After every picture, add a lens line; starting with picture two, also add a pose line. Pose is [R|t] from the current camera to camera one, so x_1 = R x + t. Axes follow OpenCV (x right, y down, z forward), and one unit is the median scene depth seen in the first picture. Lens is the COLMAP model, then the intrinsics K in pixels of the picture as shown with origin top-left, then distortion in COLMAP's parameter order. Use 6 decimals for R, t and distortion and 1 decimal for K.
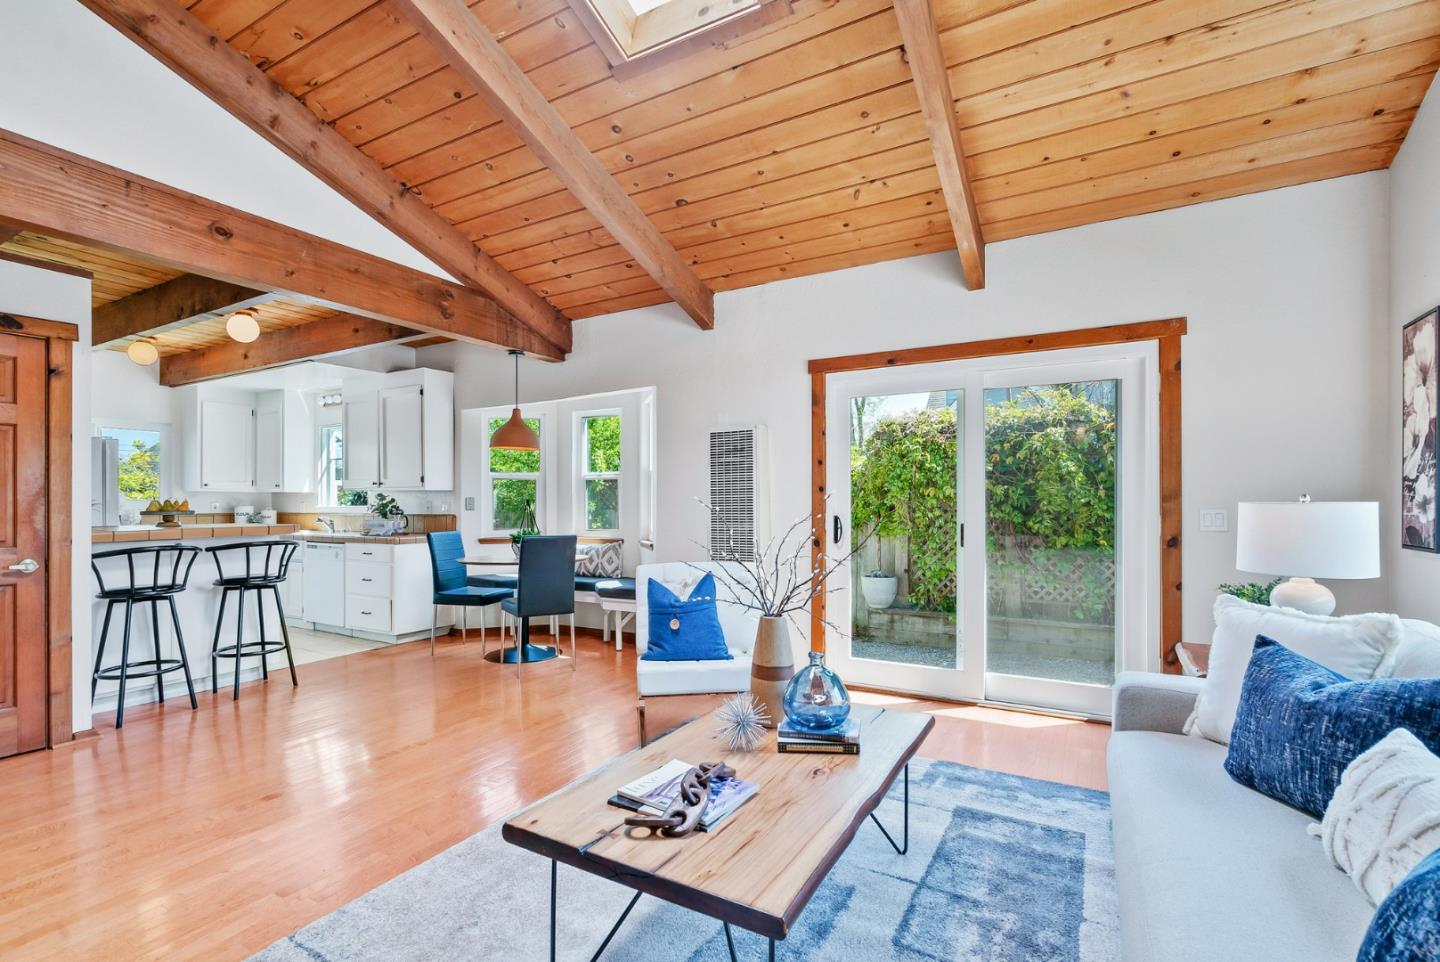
lens RADIAL K [[667.6, 0, 717.0], [0, 667.6, 500.9], [0, 0, 1]] dist [-0.000837, 0.001369]
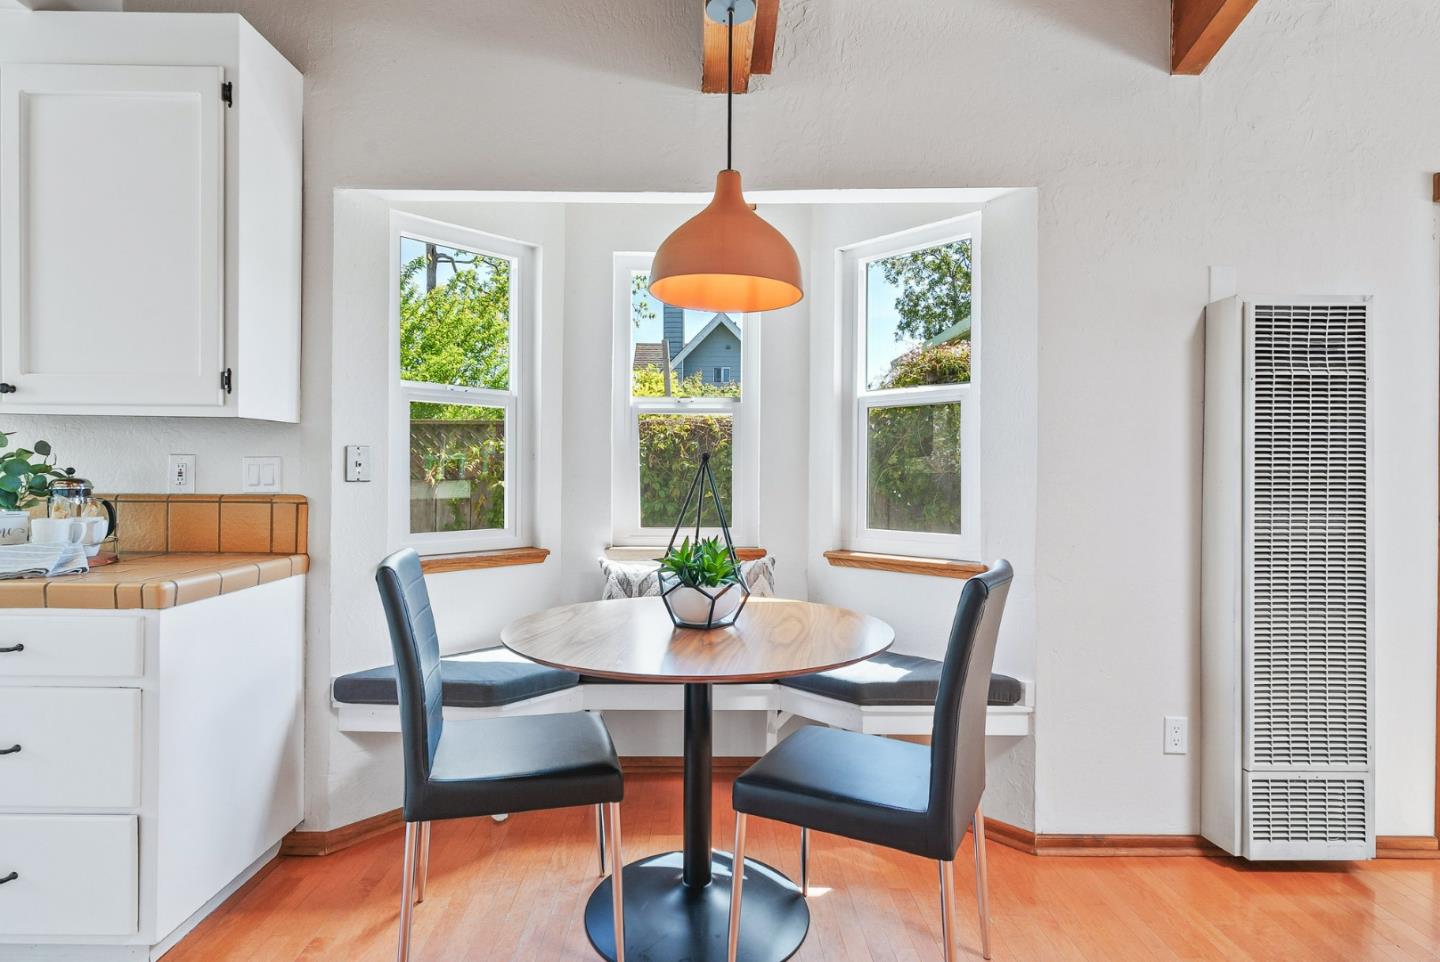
lens RADIAL K [[729.0, 0, 705.5], [0, 729.0, 473.7], [0, 0, 1]] dist [0.007586, -0.001008]
pose [[0.863891, 0.010317, 0.503573, -0.486835], [-0.012772, 0.999917, 0.001426, 0.007866], [-0.503516, -0.007664, 0.863952, 0.694869]]
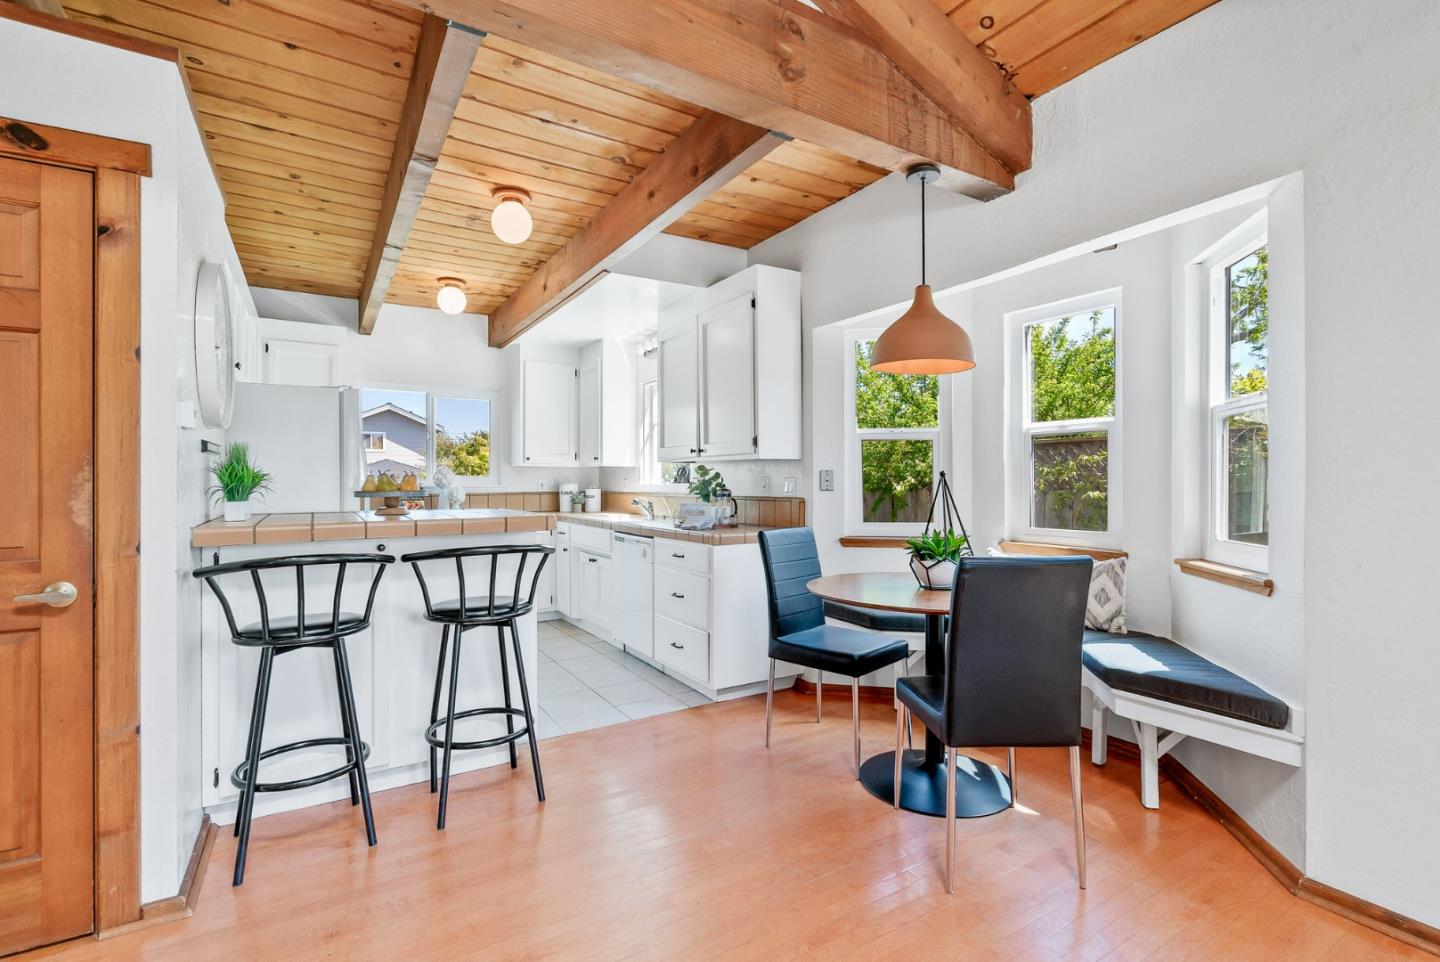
lens RADIAL K [[667.6, 0, 717.9], [0, 667.6, 480.2], [0, 0, 1]] dist [-0.000837, 0.001369]
pose [[0.879614, -0.000289, -0.475689, -0.198623], [0.001196, 0.999998, 0.001604, 0.003550], [0.475688, -0.001980, 0.879612, 0.494647]]
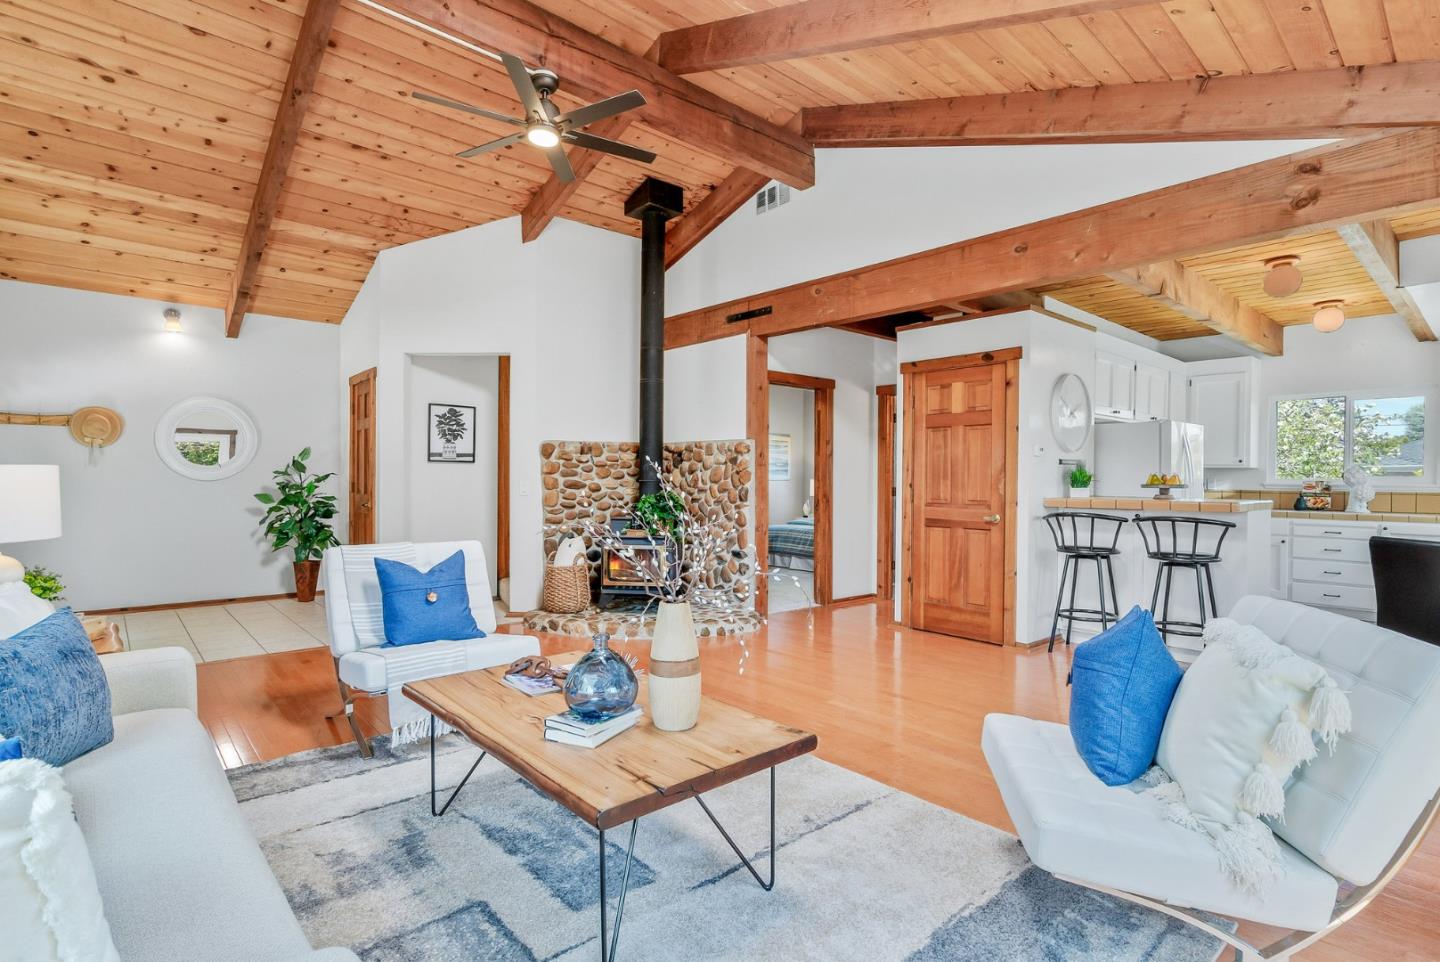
lens RADIAL K [[695.8, 0, 738.7], [0, 695.8, 478.6], [0, 0, 1]] dist [-0.001960, 0.002949]
pose [[-0.303543, 0.002310, -0.952815, 0.387879], [-0.004255, 0.999984, 0.003780, 0.003678], [0.952808, 0.005202, -0.303529, 0.586349]]
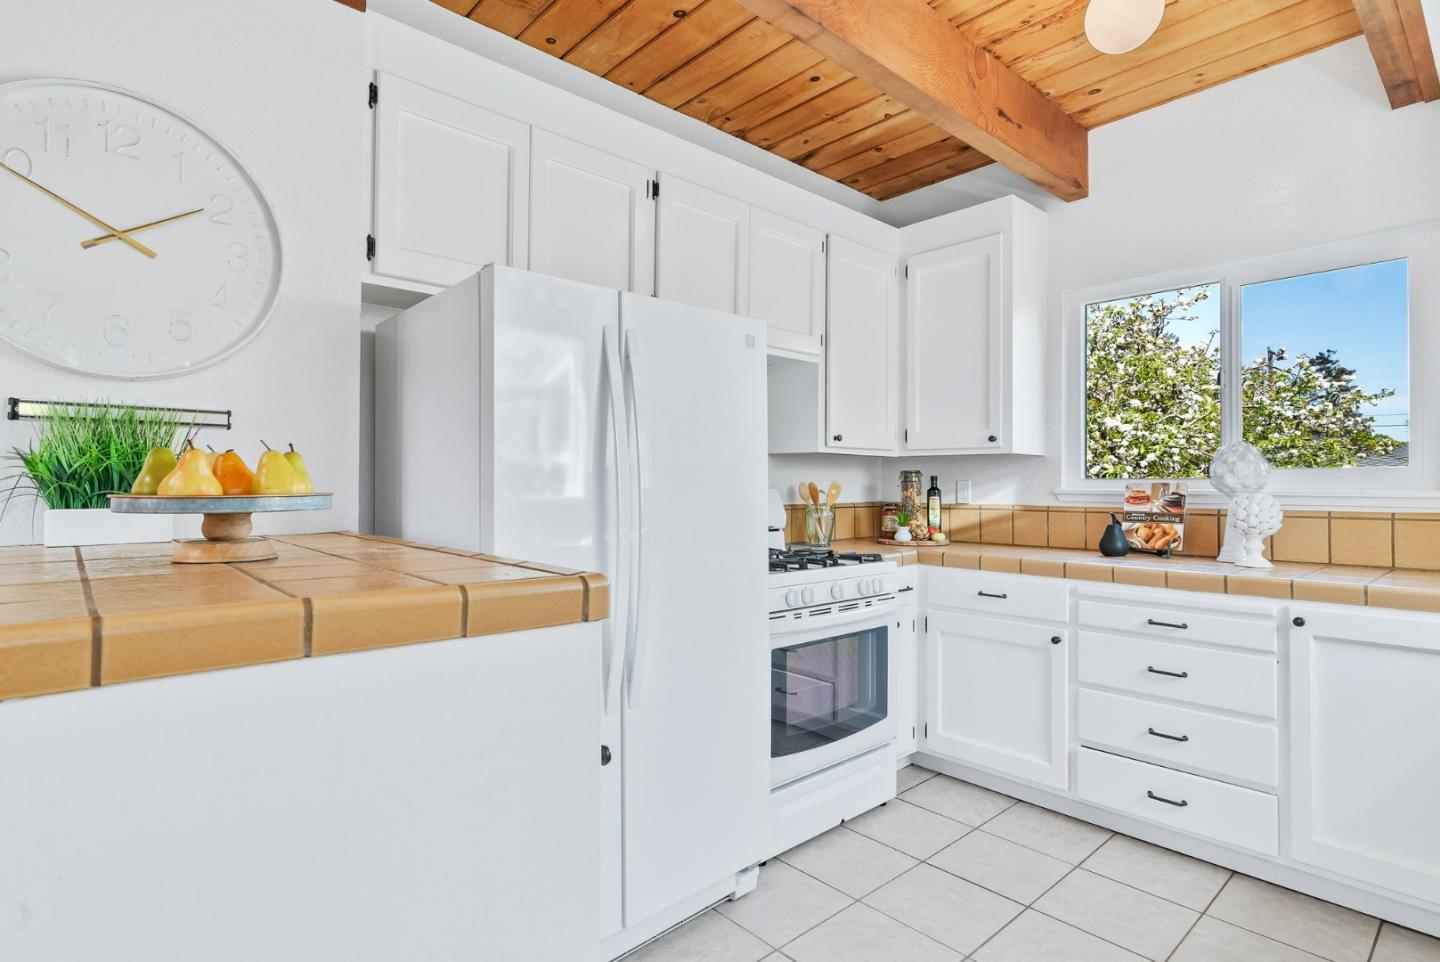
lens RADIAL K [[729.0, 0, 712.5], [0, 729.0, 472.2], [0, 0, 1]] dist [0.007586, -0.001008]
pose [[-0.312102, -0.017658, -0.949884, -0.535666], [0.000127, 0.999826, -0.018629, 0.010215], [0.950048, -0.005935, -0.312046, 1.070303]]
